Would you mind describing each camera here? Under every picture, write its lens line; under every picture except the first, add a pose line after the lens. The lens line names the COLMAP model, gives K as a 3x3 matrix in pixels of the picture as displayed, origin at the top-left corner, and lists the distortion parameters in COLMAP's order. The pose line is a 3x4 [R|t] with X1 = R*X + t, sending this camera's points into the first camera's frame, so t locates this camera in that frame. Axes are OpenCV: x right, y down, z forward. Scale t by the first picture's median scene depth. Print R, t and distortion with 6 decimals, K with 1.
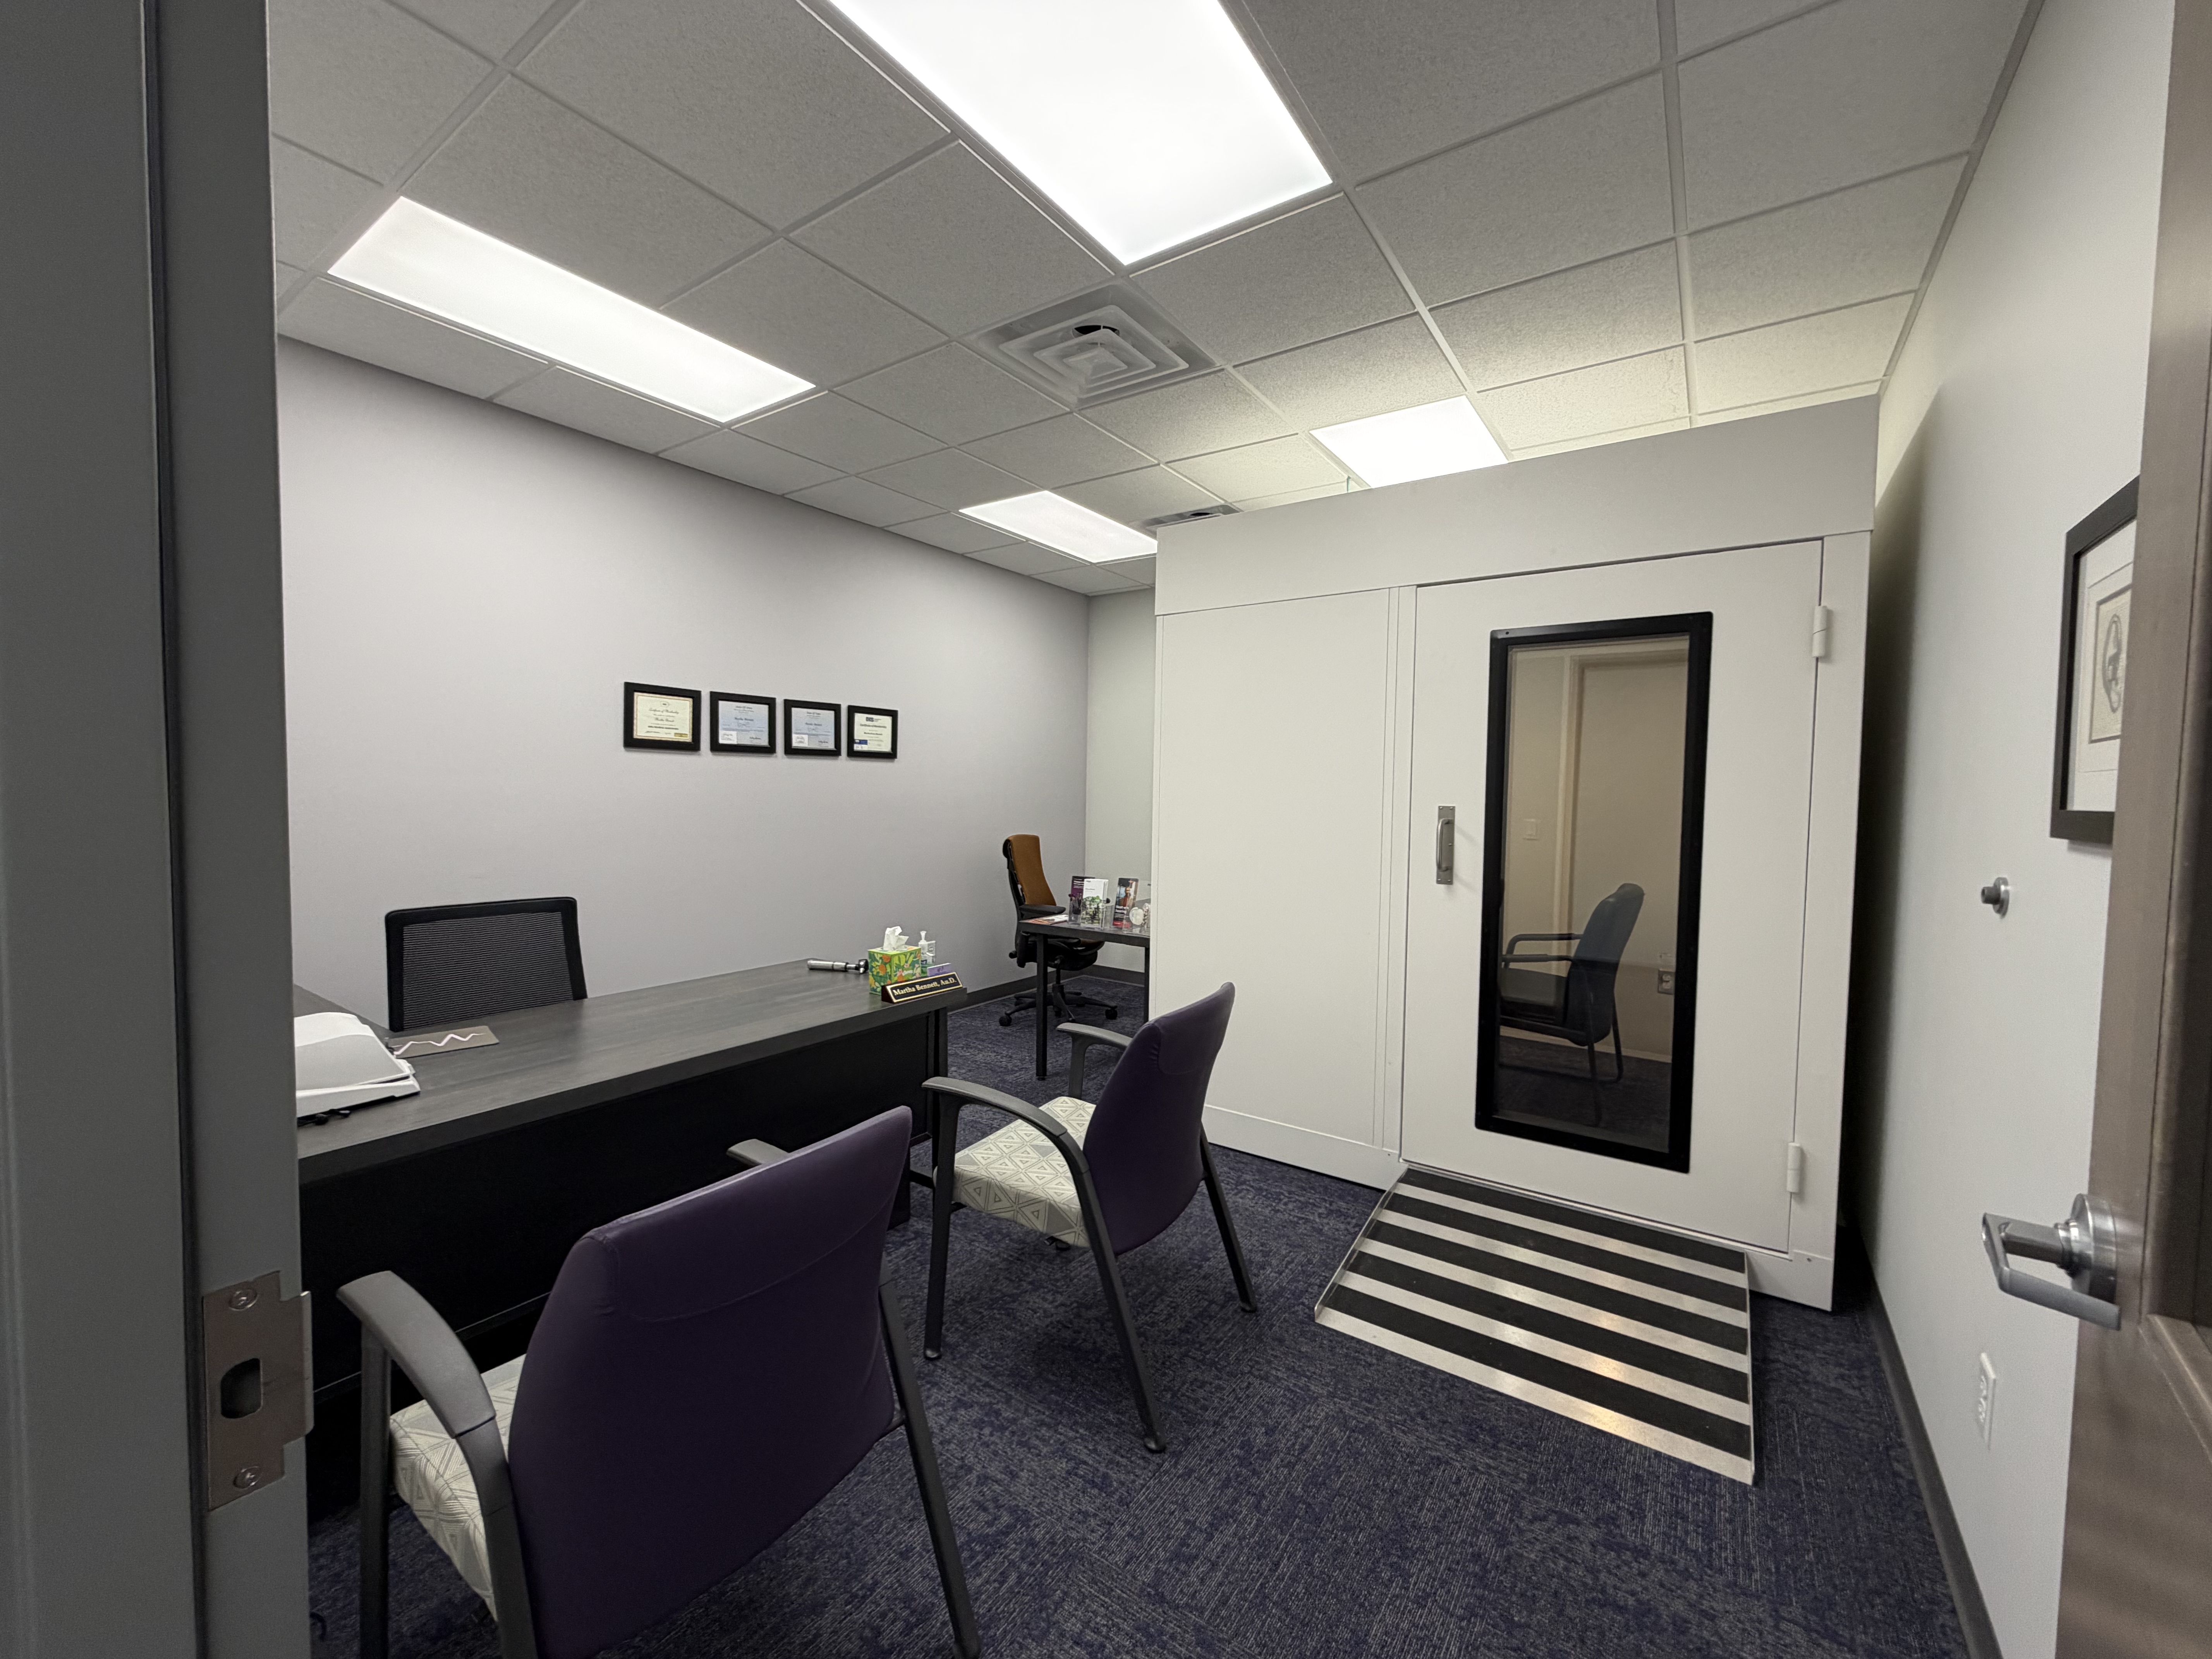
lens RADIAL K [[881.6, 0, 1095.6], [0, 881.6, 826.0], [0, 0, 1]] dist [-0.000510, -0.000105]
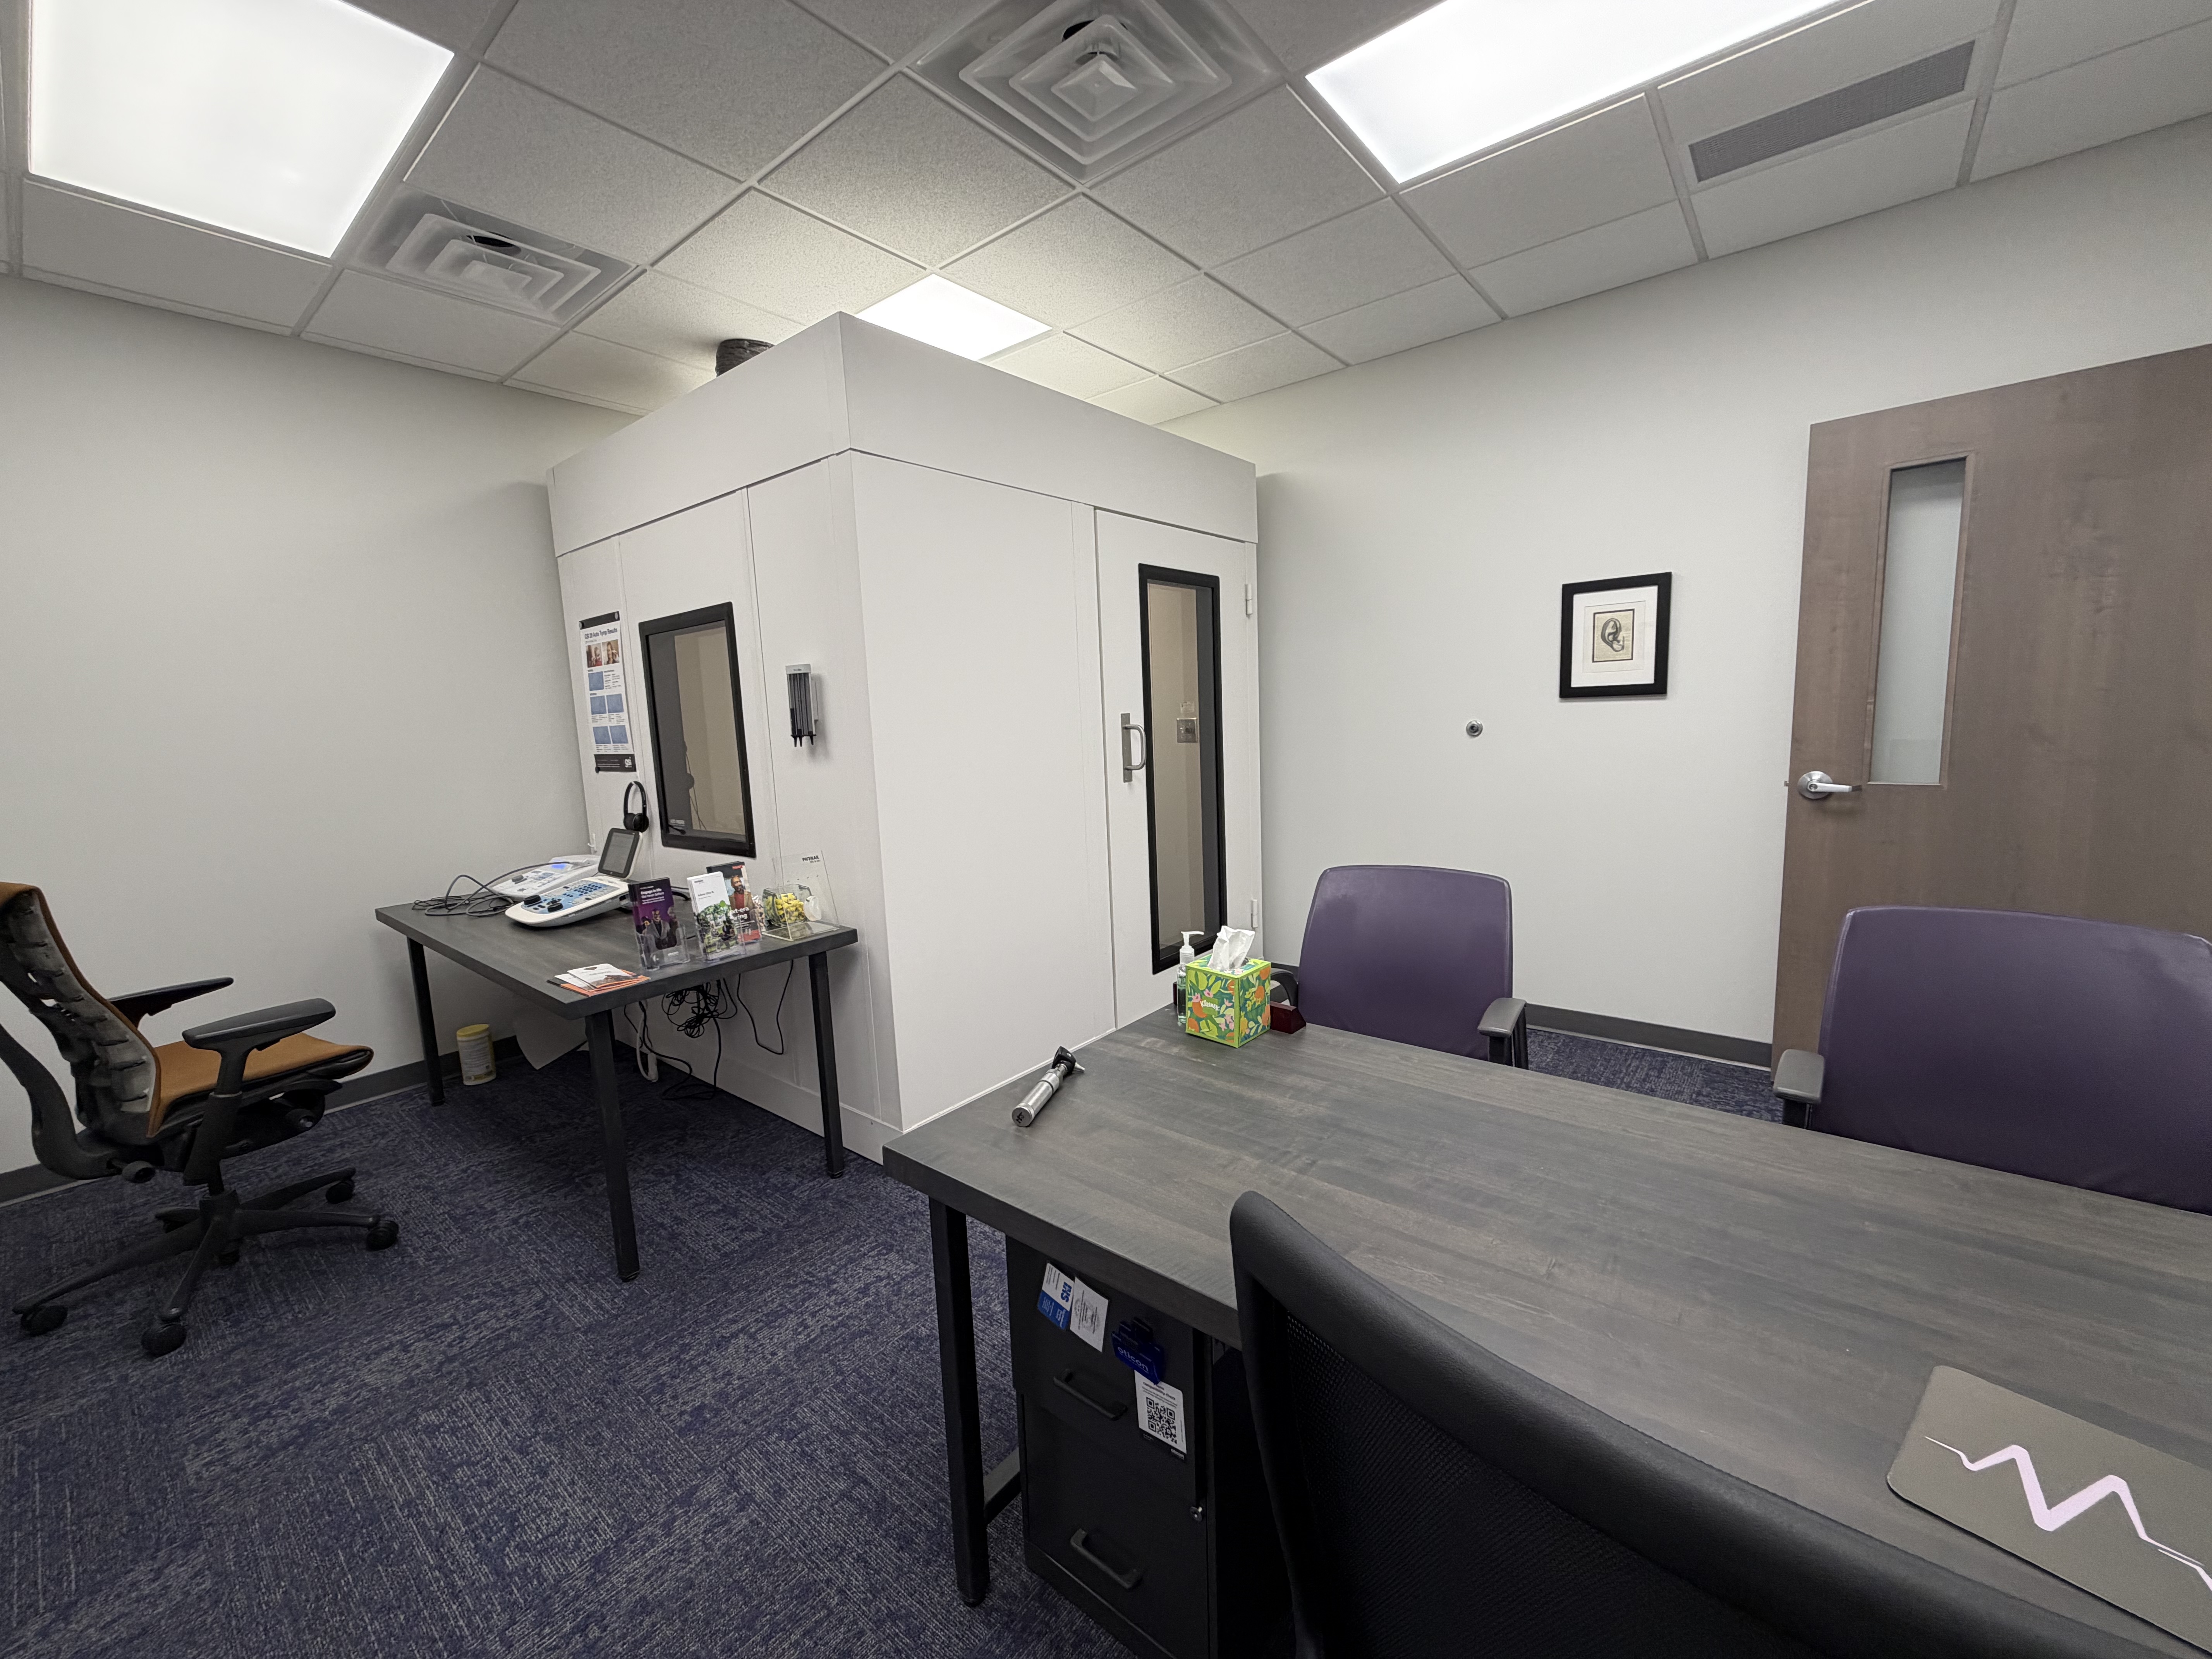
lens RADIAL K [[881.6, 0, 1095.6], [0, 881.6, 826.0], [0, 0, 1]] dist [-0.000510, -0.000105]
pose [[0.074245, -0.144800, 0.986671, -0.748061], [0.087585, 0.986526, 0.138188, -0.038868], [-0.993386, 0.076157, 0.085927, 0.943333]]
